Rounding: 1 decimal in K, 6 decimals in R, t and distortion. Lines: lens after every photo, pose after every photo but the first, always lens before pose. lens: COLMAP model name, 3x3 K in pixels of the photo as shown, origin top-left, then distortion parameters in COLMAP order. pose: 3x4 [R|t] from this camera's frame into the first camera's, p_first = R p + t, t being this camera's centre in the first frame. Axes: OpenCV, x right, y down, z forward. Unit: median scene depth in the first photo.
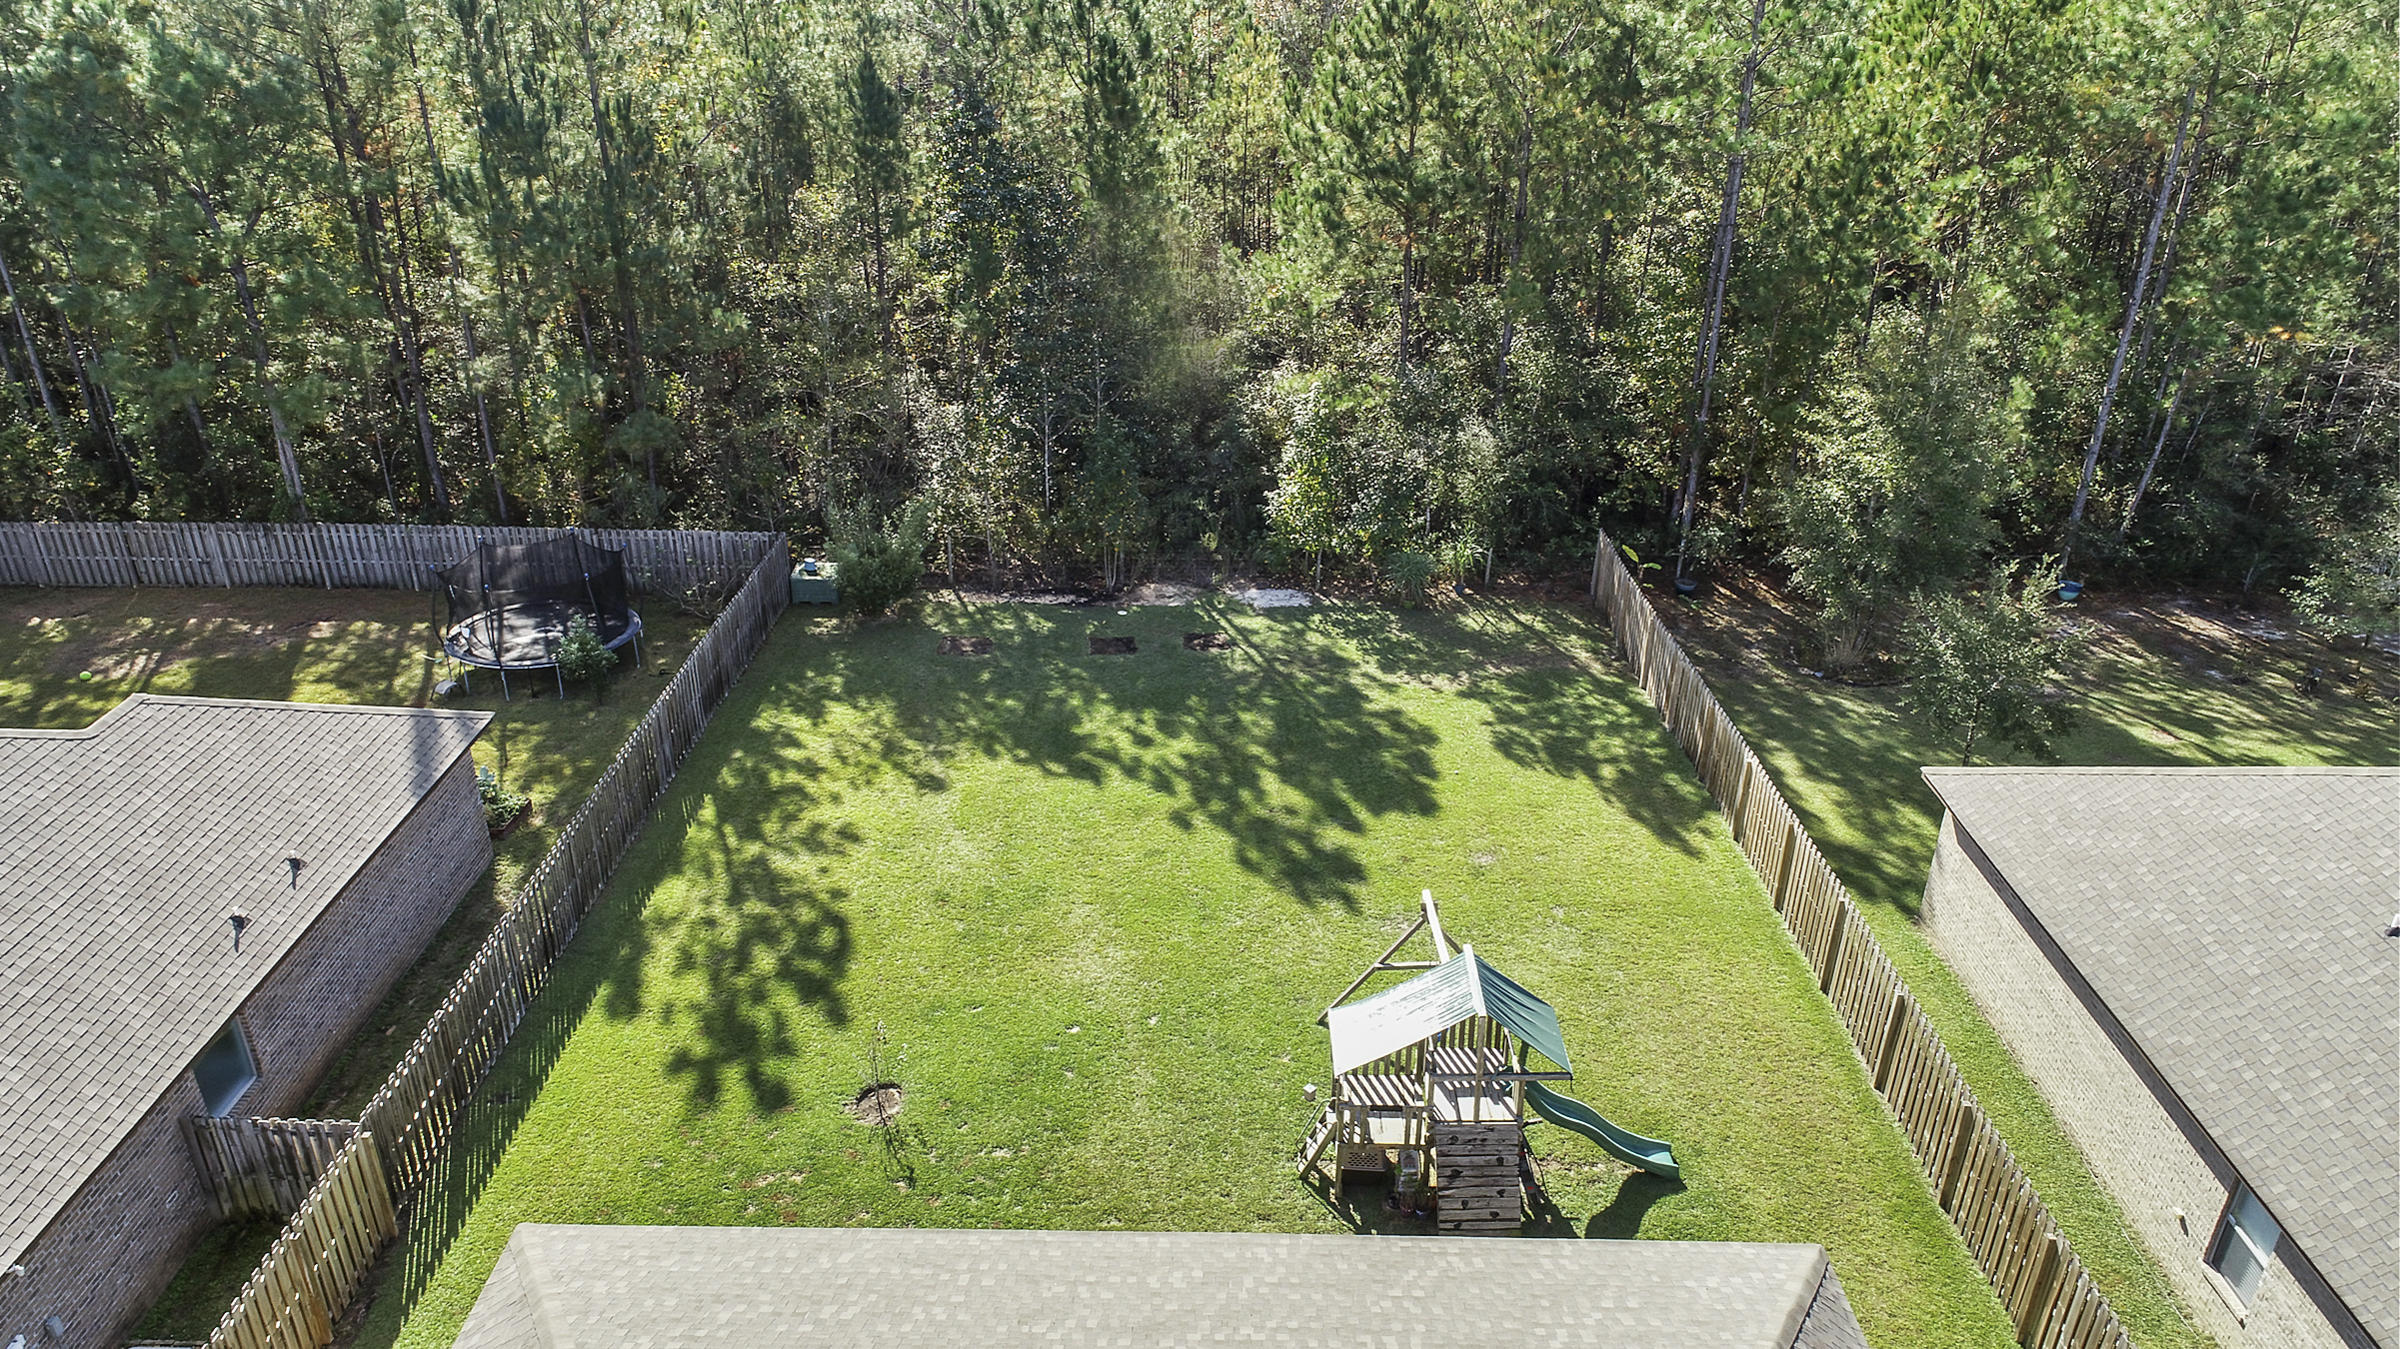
lens RADIAL K [[1590.1, 0, 1206.6], [0, 1590.1, 684.3], [0, 0, 1]] dist [0.034187, -0.017178]
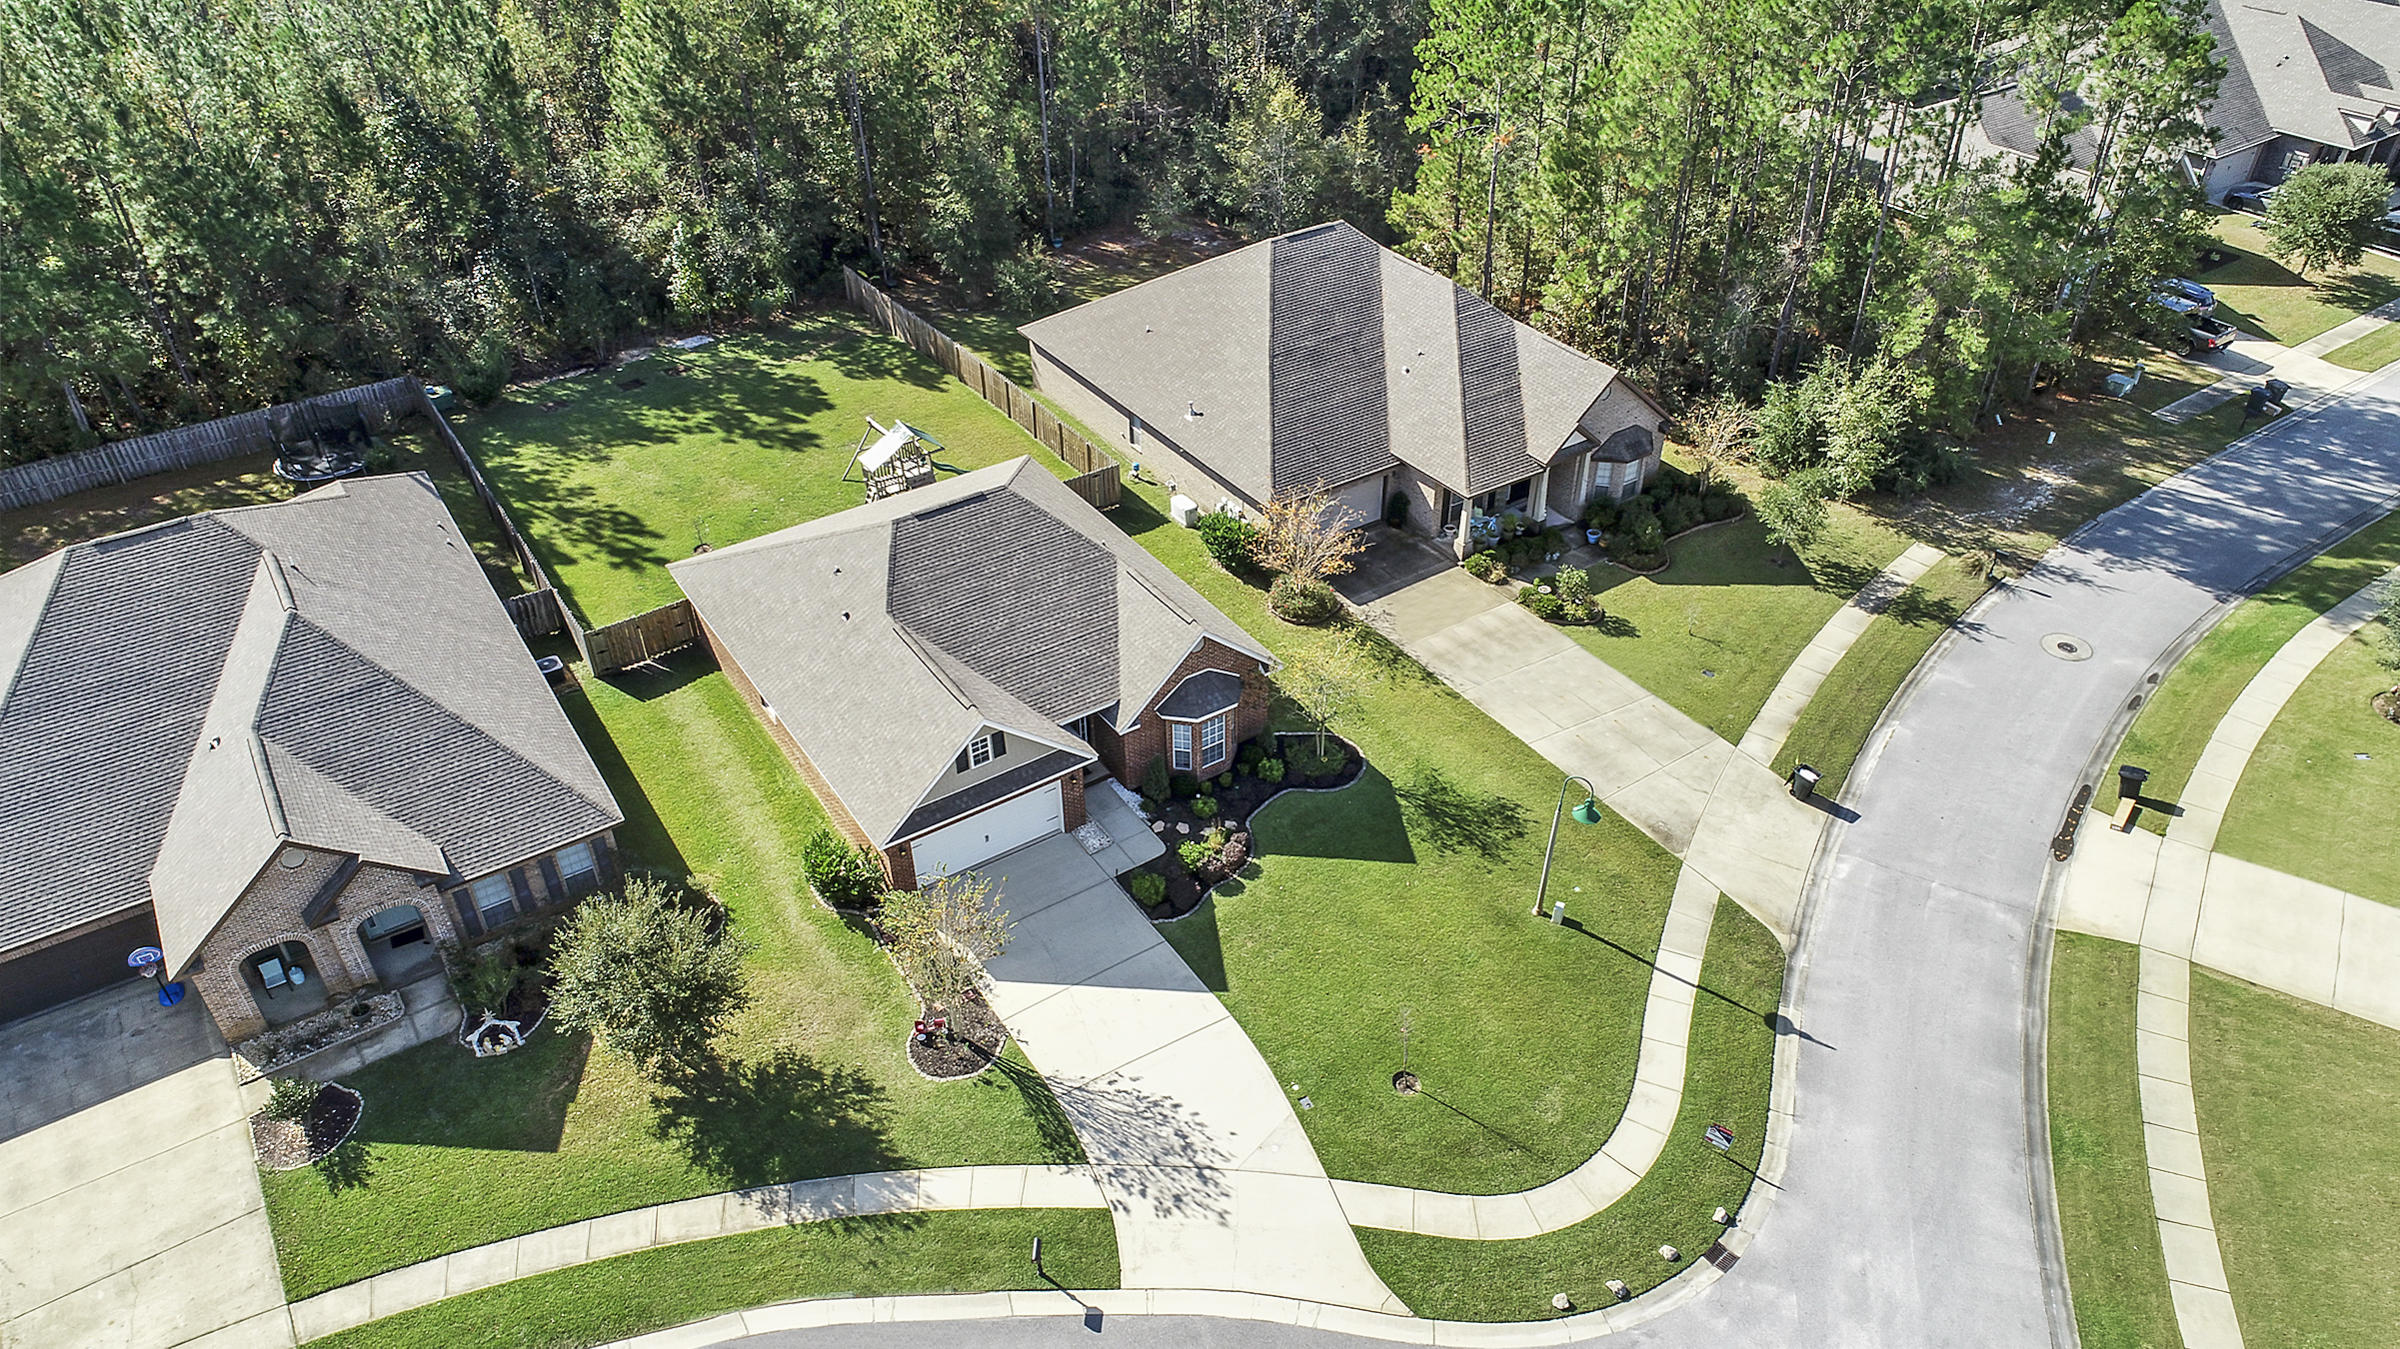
lens RADIAL K [[1590.1, 0, 1194.6], [0, 1590.1, 651.0], [0, 0, 1]] dist [0.034187, -0.017178]
pose [[0.829662, -0.340503, 0.442401, -0.468796], [0.270817, 0.938448, 0.214415, 0.049358], [-0.488179, -0.058083, 0.870809, -1.050394]]
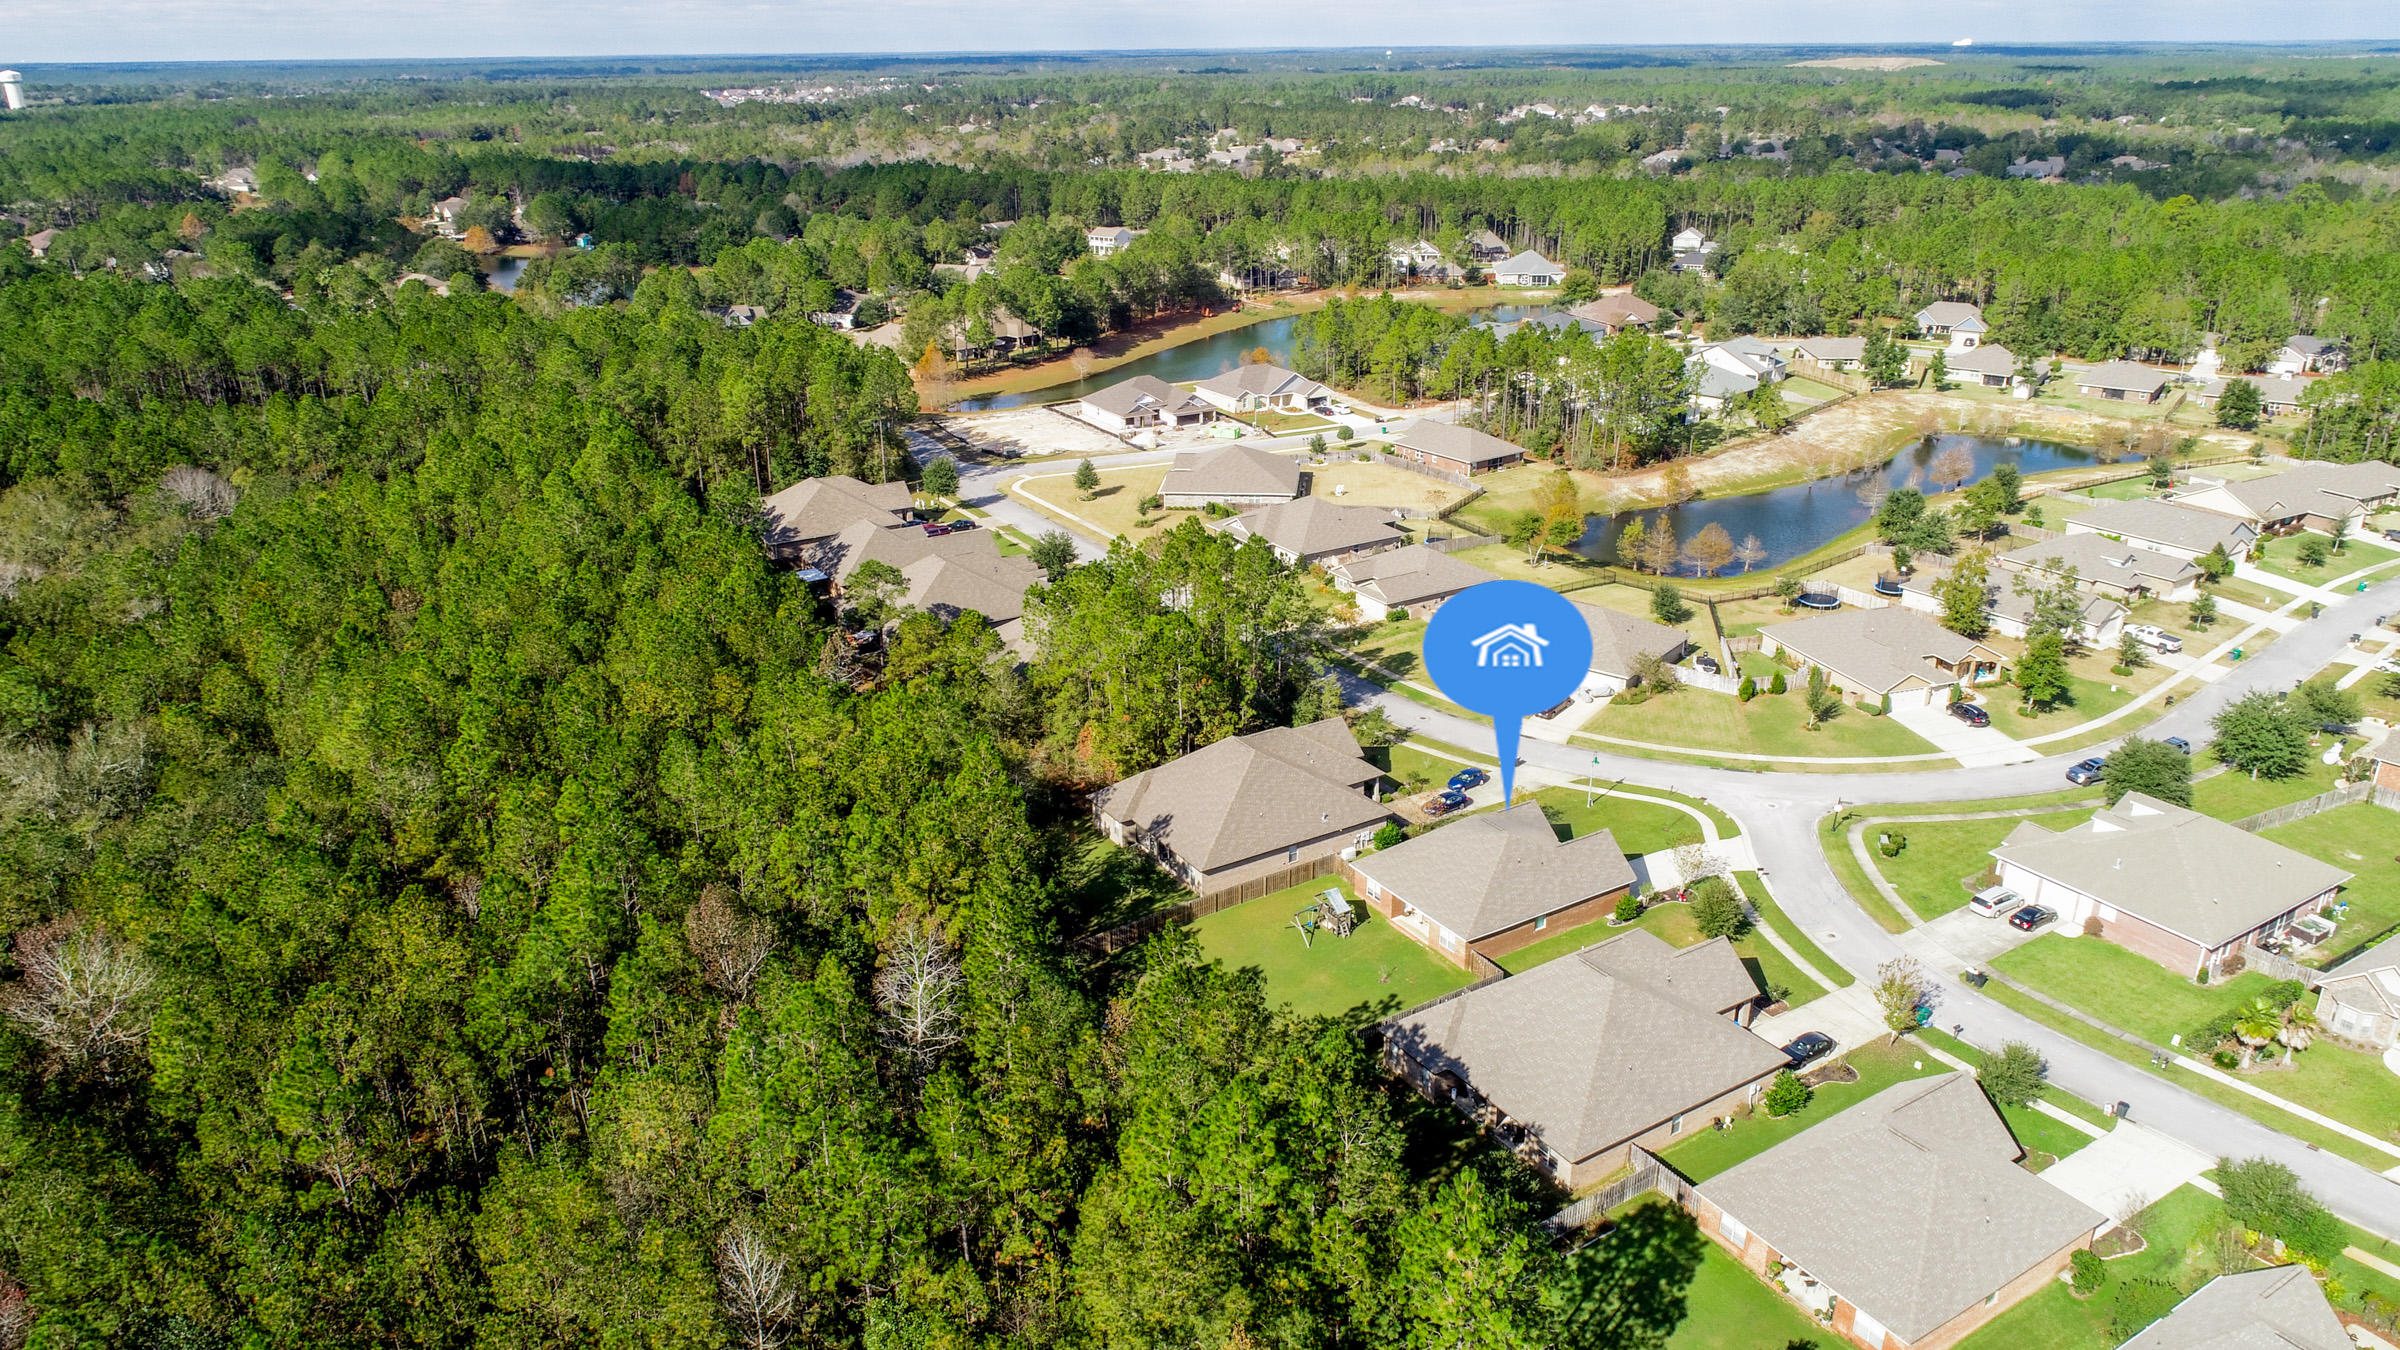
lens RADIAL K [[1590.1, 0, 1206.7], [0, 1590.1, 675.3], [0, 0, 1]] dist [0.034187, -0.017178]
pose [[-0.532546, -0.331111, 0.778948, -2.193884], [0.367043, 0.738927, 0.565036, -2.190807], [-0.762676, 0.586815, -0.271981, 1.419767]]
